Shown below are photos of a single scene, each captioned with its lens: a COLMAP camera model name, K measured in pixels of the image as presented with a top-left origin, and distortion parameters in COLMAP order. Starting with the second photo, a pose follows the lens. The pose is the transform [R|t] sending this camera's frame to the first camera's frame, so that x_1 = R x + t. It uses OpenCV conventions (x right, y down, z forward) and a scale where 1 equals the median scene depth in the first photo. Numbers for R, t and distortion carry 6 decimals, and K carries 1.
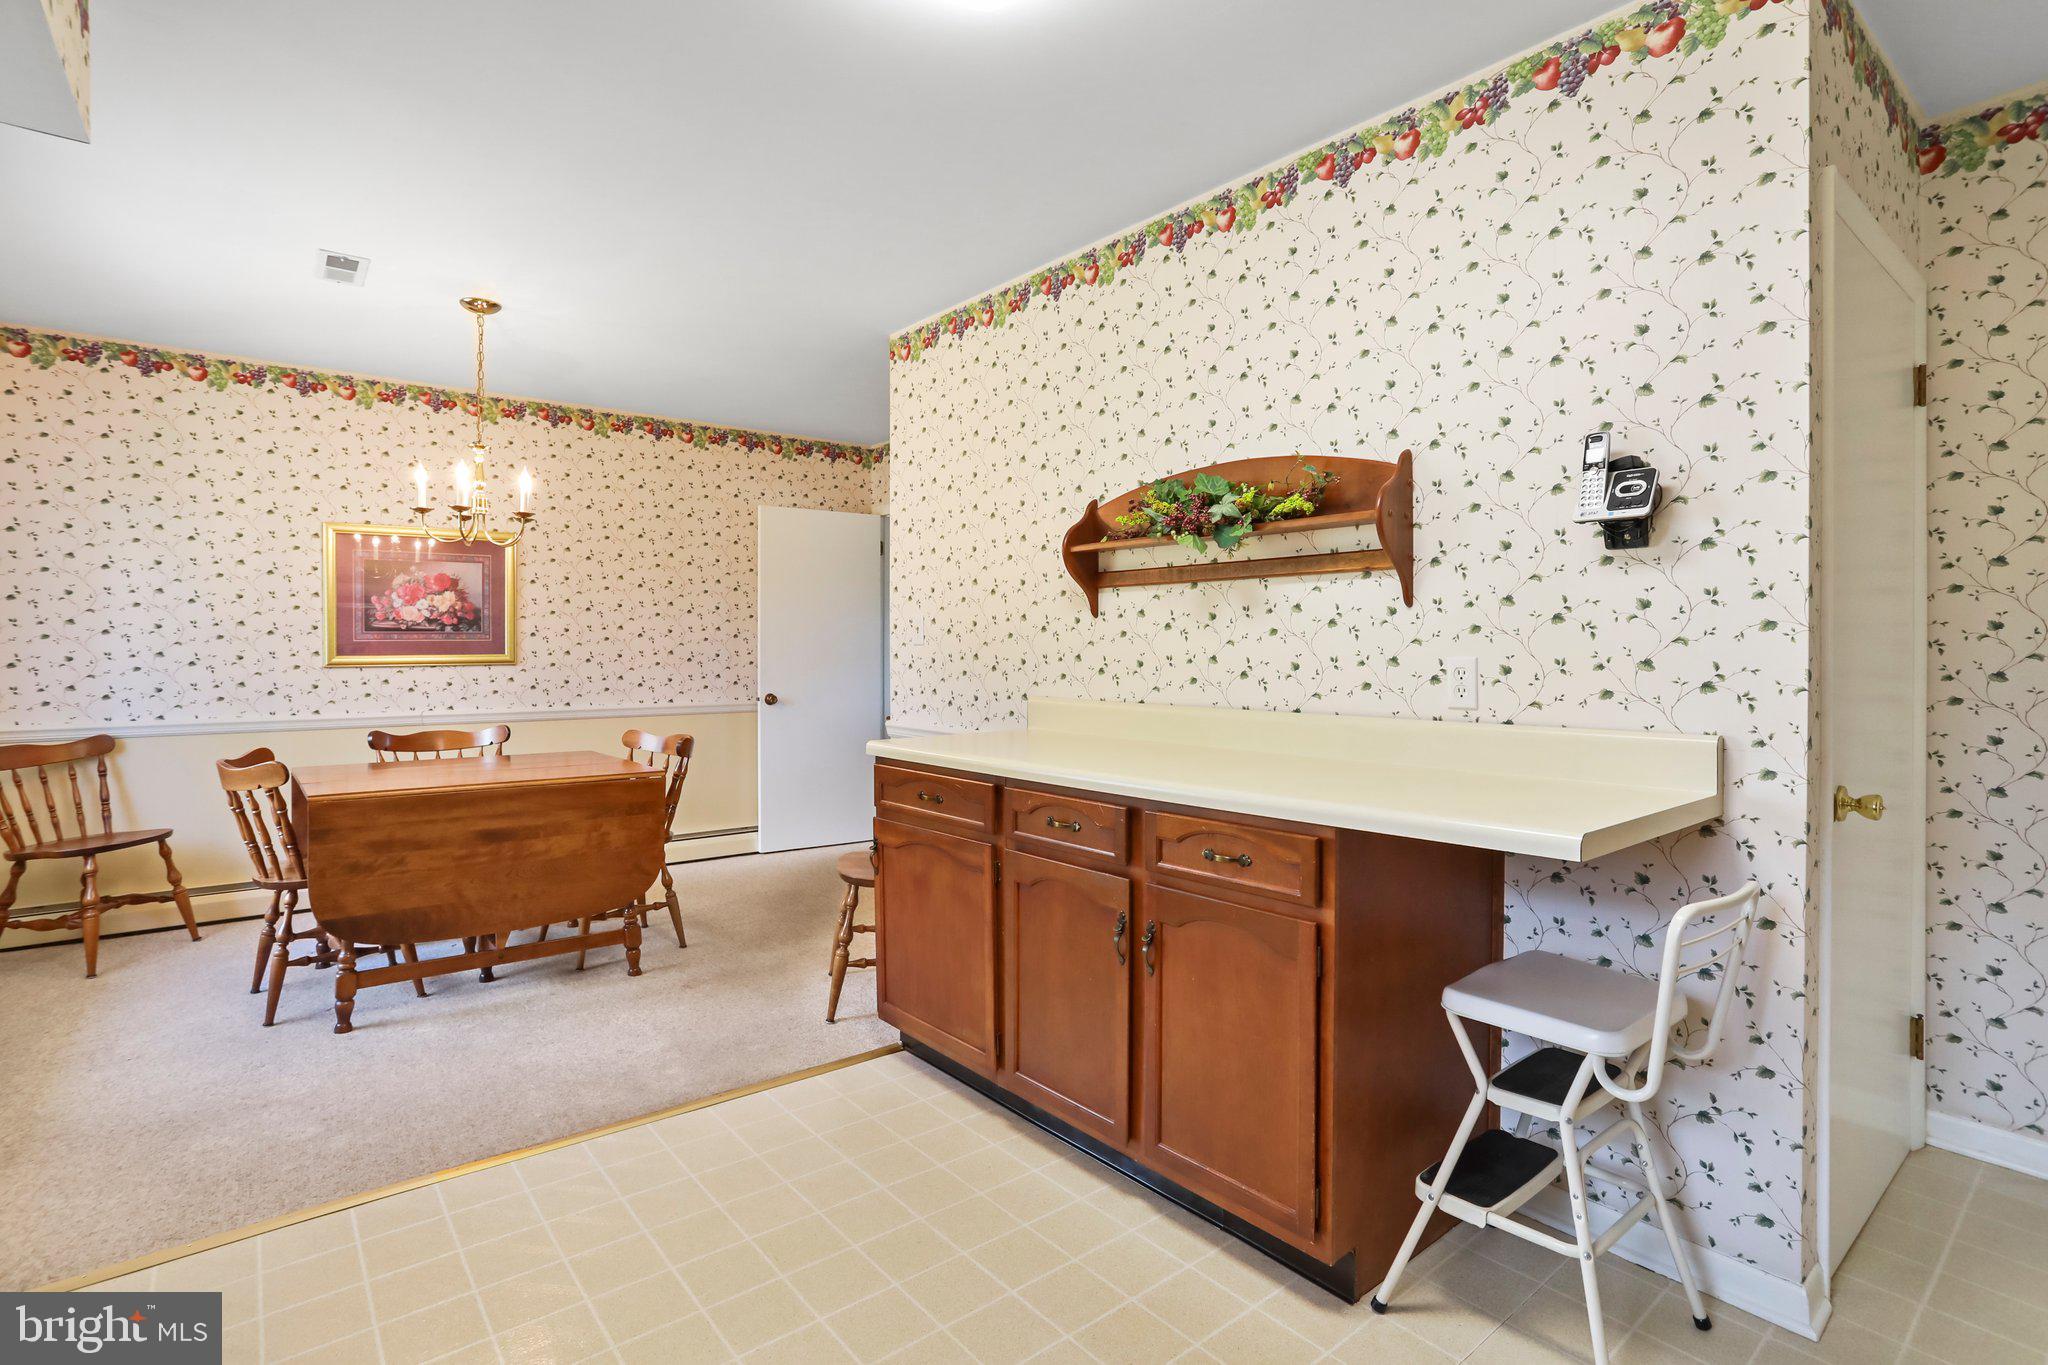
lens RADIAL K [[1001.0, 0, 1022.8], [0, 1001.0, 651.8], [0, 0, 1]] dist [-0.032737, 0.017520]
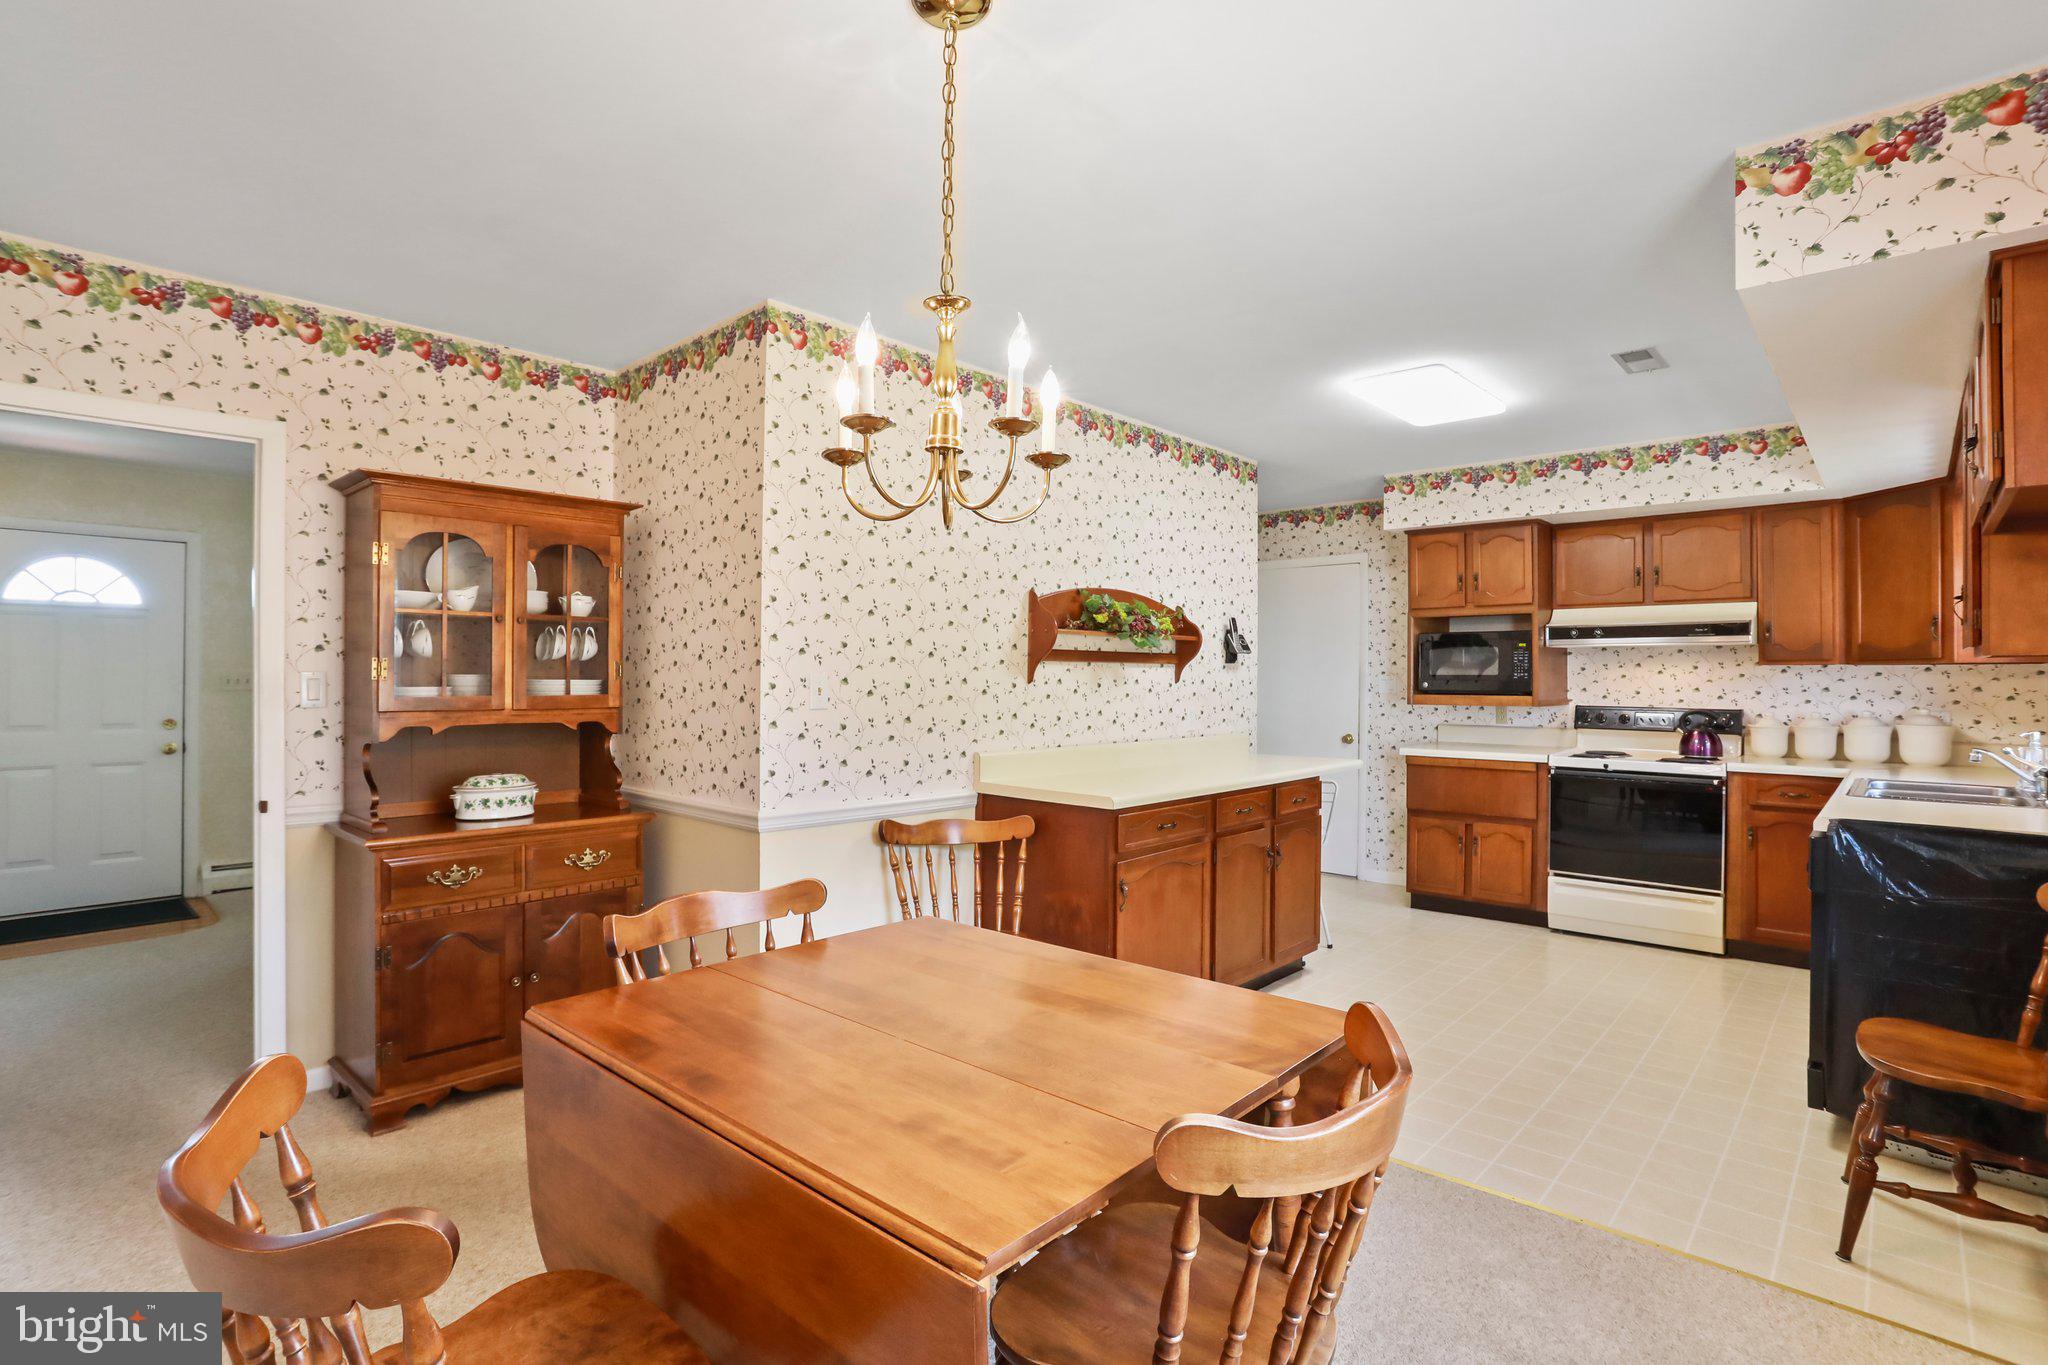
lens RADIAL K [[1001.0, 0, 1052.0], [0, 1001.0, 671.8], [0, 0, 1]] dist [-0.032737, 0.017520]
pose [[-0.171957, 0.001389, 0.985103, -1.192060], [-0.004268, 0.999989, -0.002155, -0.047114], [-0.985095, -0.004575, -0.171949, 1.208737]]
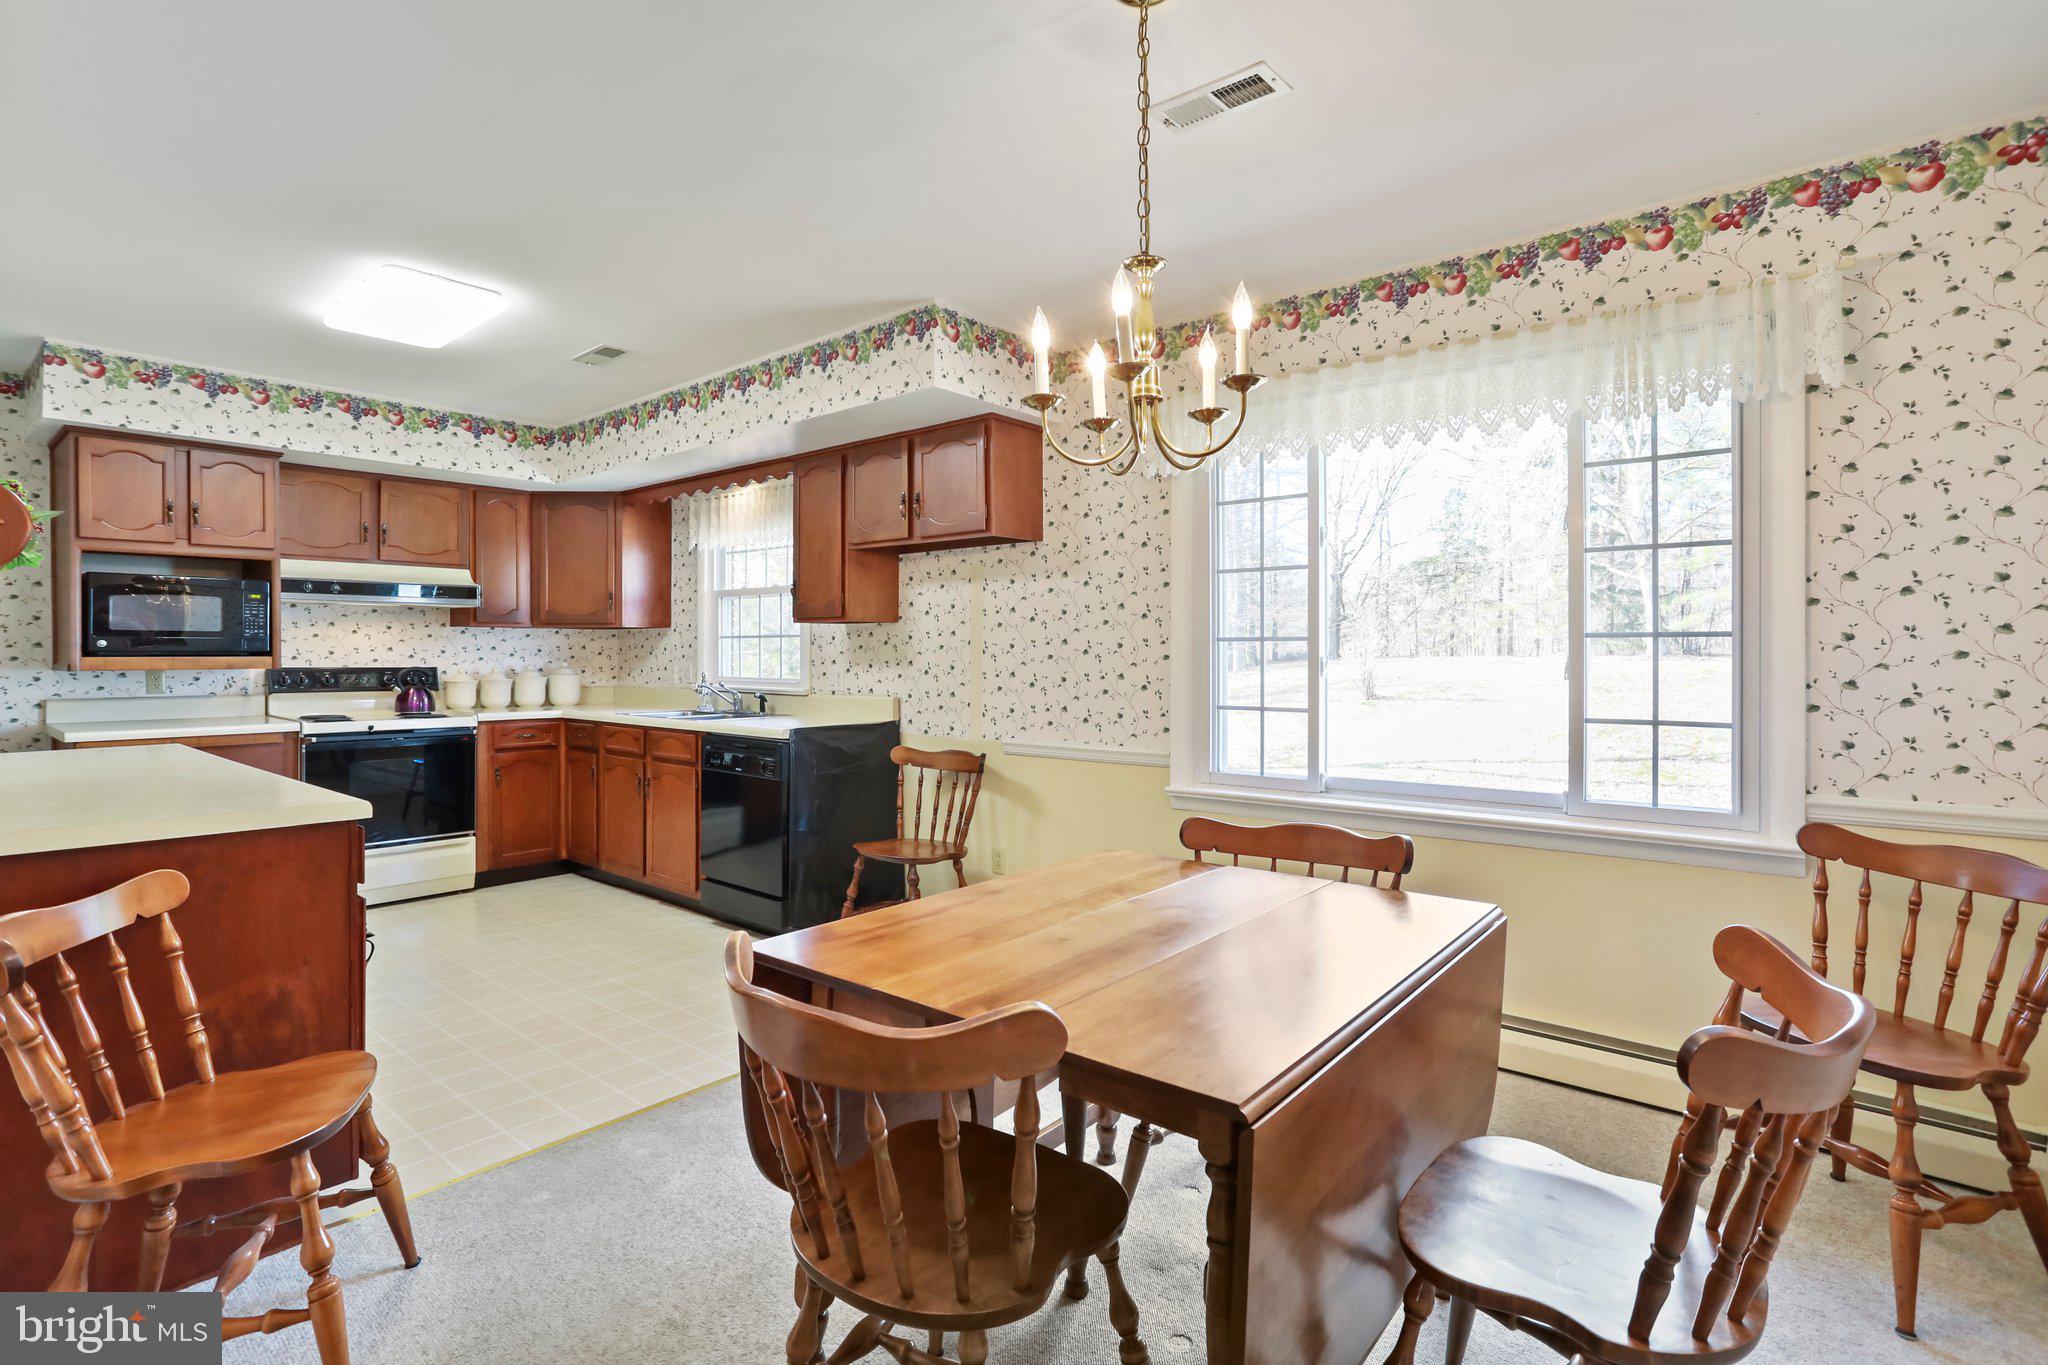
lens RADIAL K [[1001.0, 0, 1001.8], [0, 1001.0, 654.0], [0, 0, 1]] dist [-0.032737, 0.017520]
pose [[-0.981900, -0.001478, -0.189393, -0.440471], [-0.001474, 0.999999, -0.000160, -0.018008], [0.189393, 0.000122, -0.981901, 1.741354]]
